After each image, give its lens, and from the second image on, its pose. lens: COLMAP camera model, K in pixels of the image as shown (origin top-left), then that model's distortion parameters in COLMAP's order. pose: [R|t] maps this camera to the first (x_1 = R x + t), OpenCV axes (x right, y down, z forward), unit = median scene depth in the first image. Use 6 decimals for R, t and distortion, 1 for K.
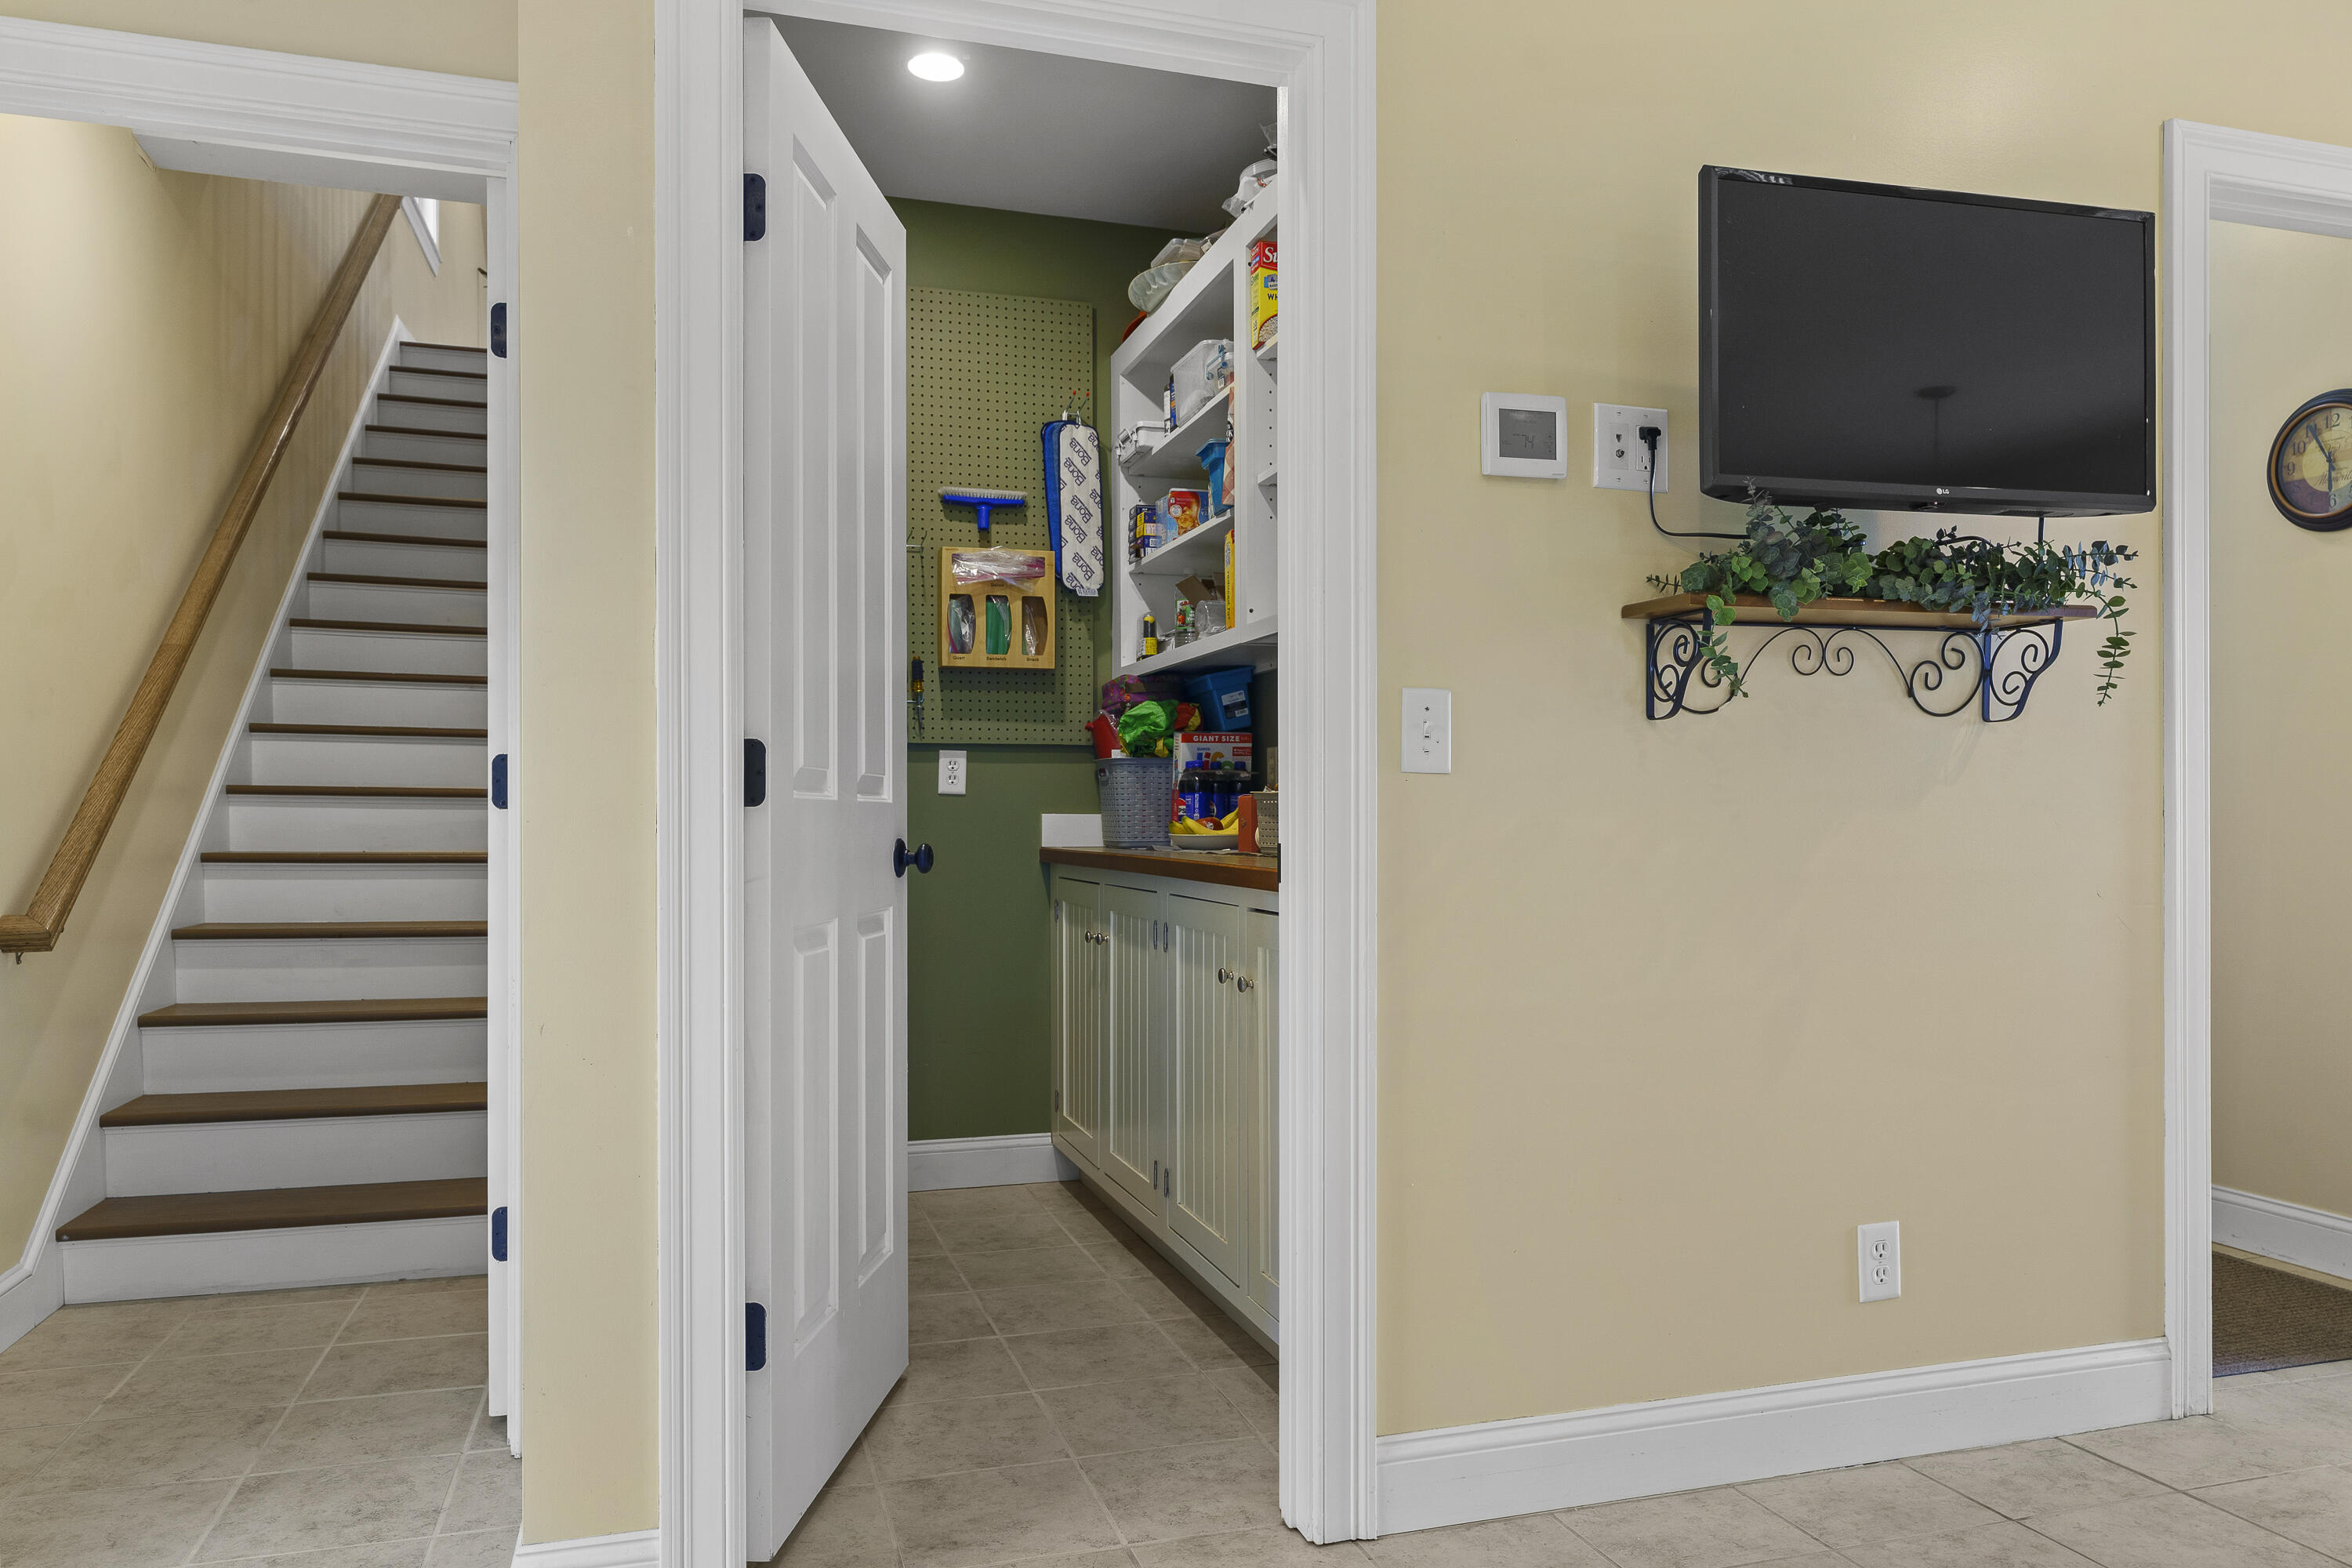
lens RADIAL K [[1595.2, 0, 1176.0], [0, 1595.2, 784.0], [0, 0, 1]] dist [0.000530, 0.000072]
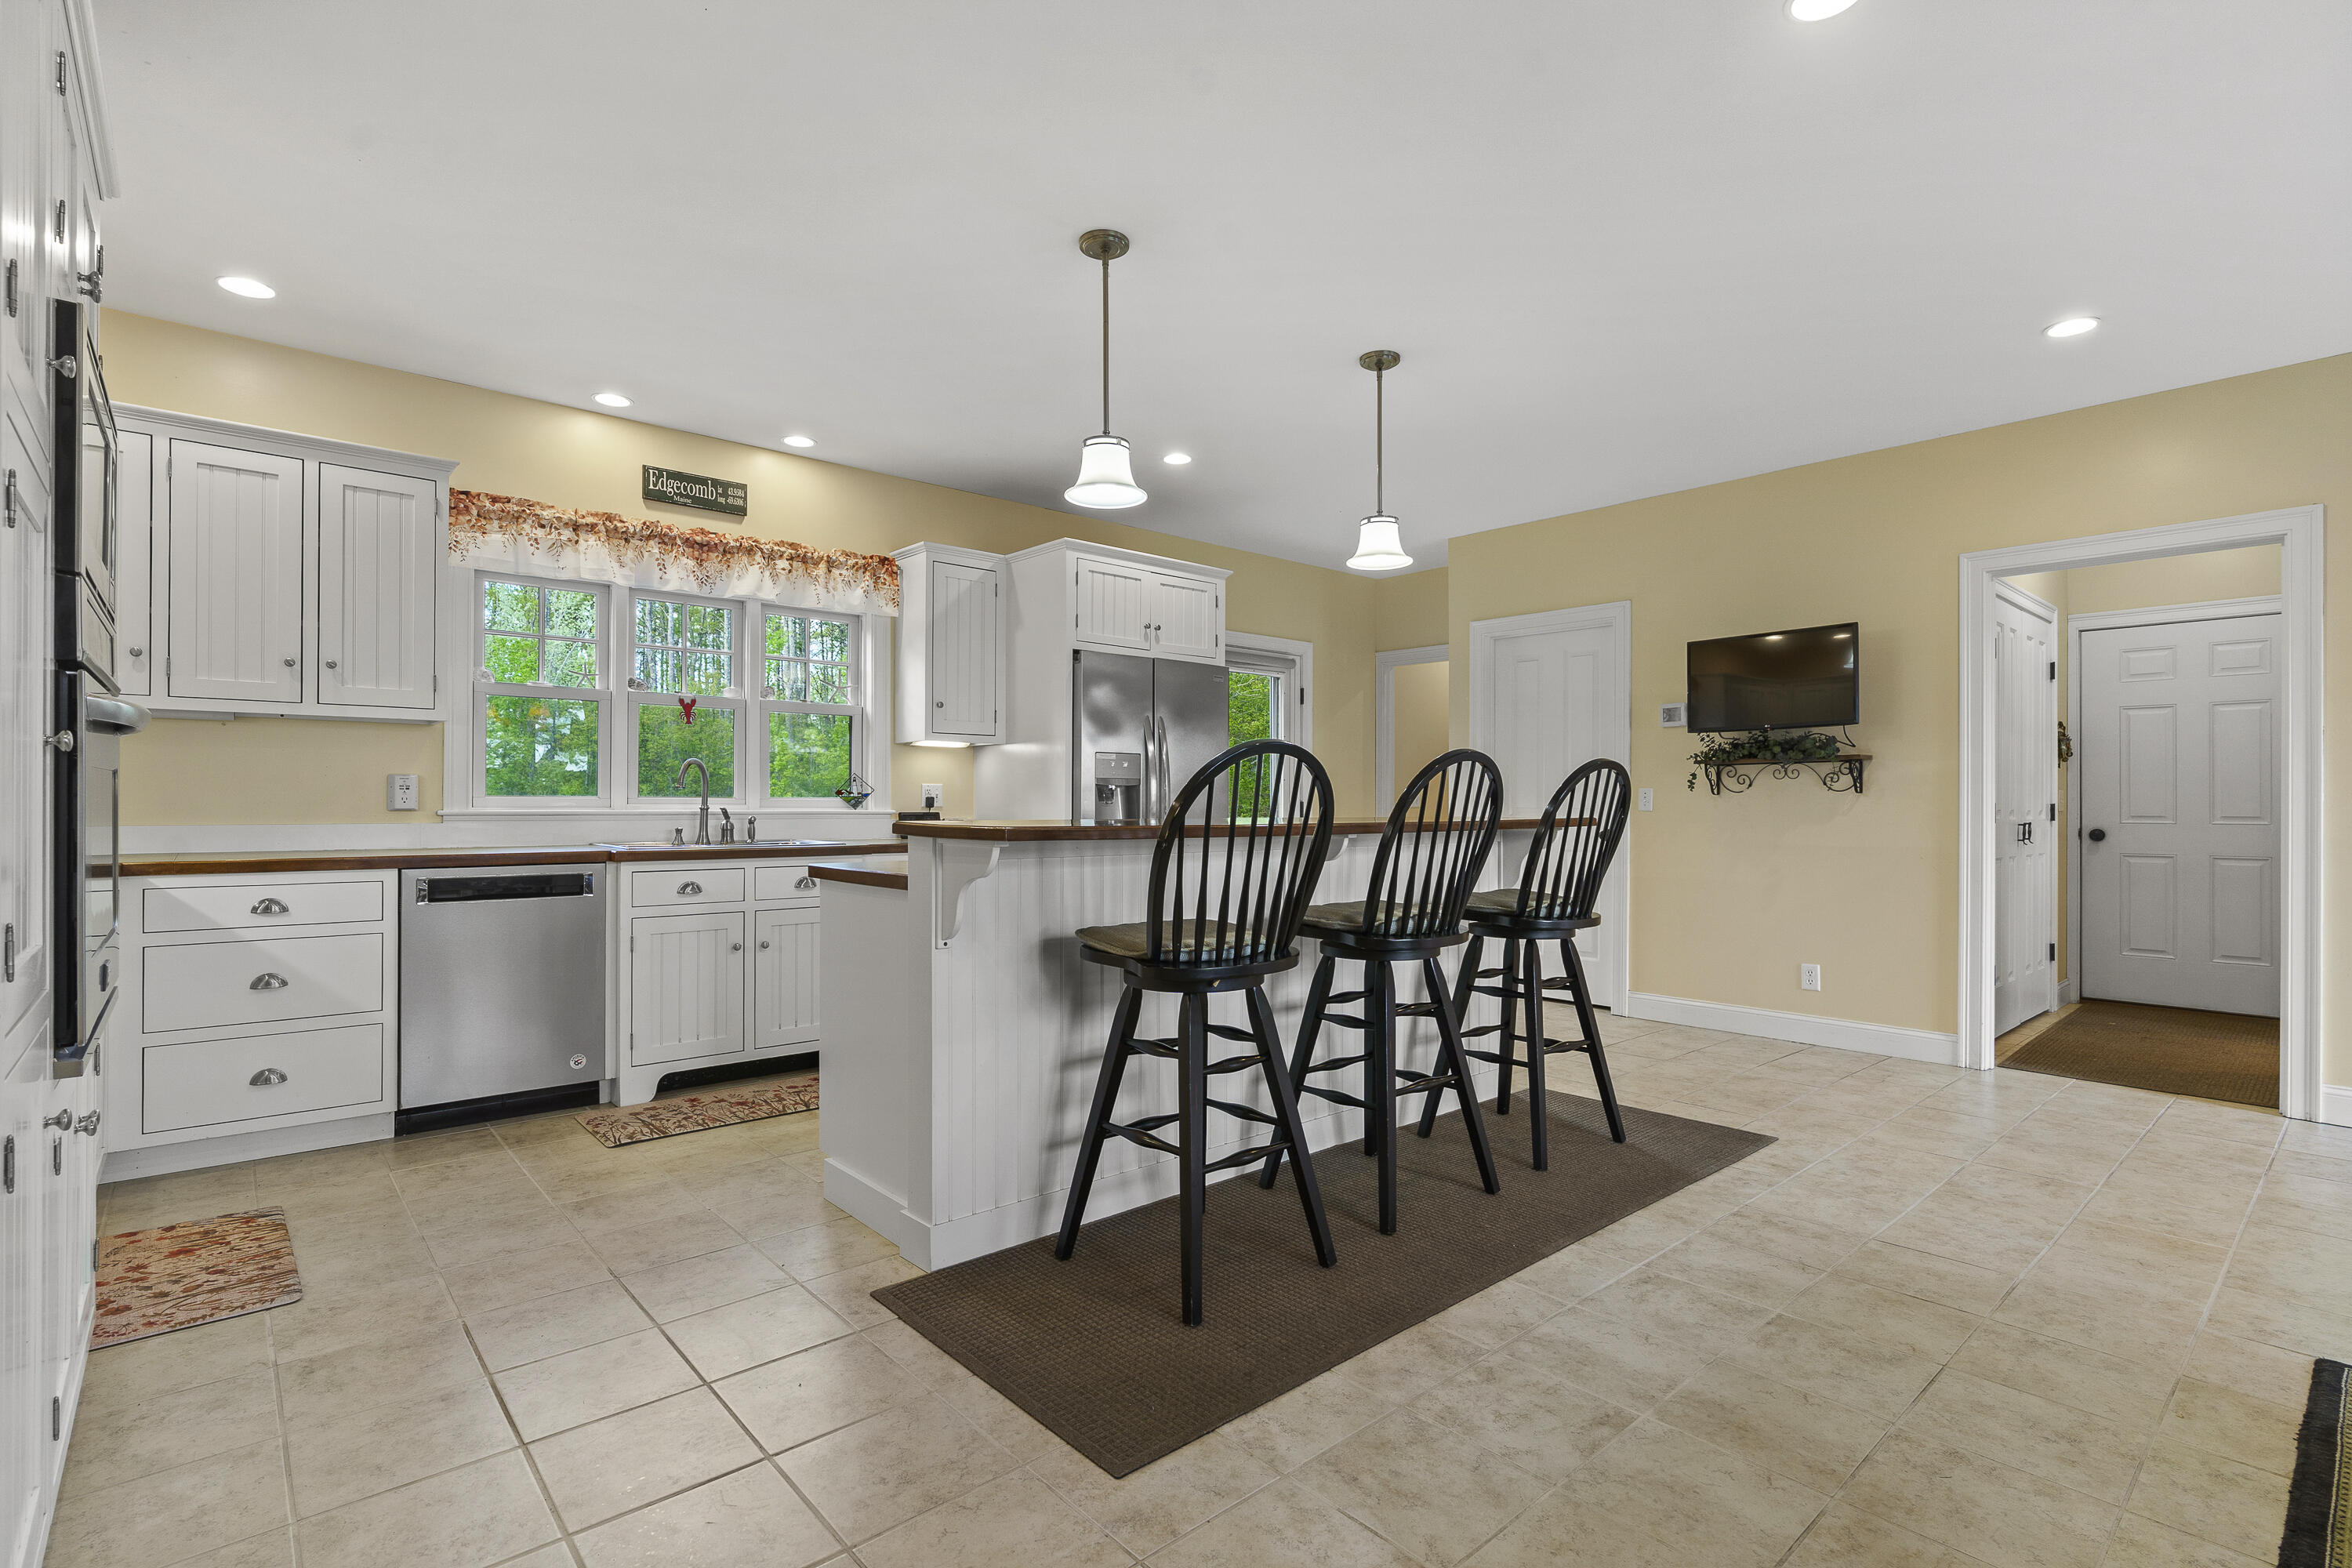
lens RADIAL K [[1112.0, 0, 1172.0], [0, 1112.0, 787.5], [0, 0, 1]] dist [-0.000874, 0.000839]
pose [[0.406200, -0.008044, -0.913749, 1.954666], [0.007554, 0.999957, -0.005445, -0.051784], [0.913753, -0.004690, 0.406243, -0.967406]]
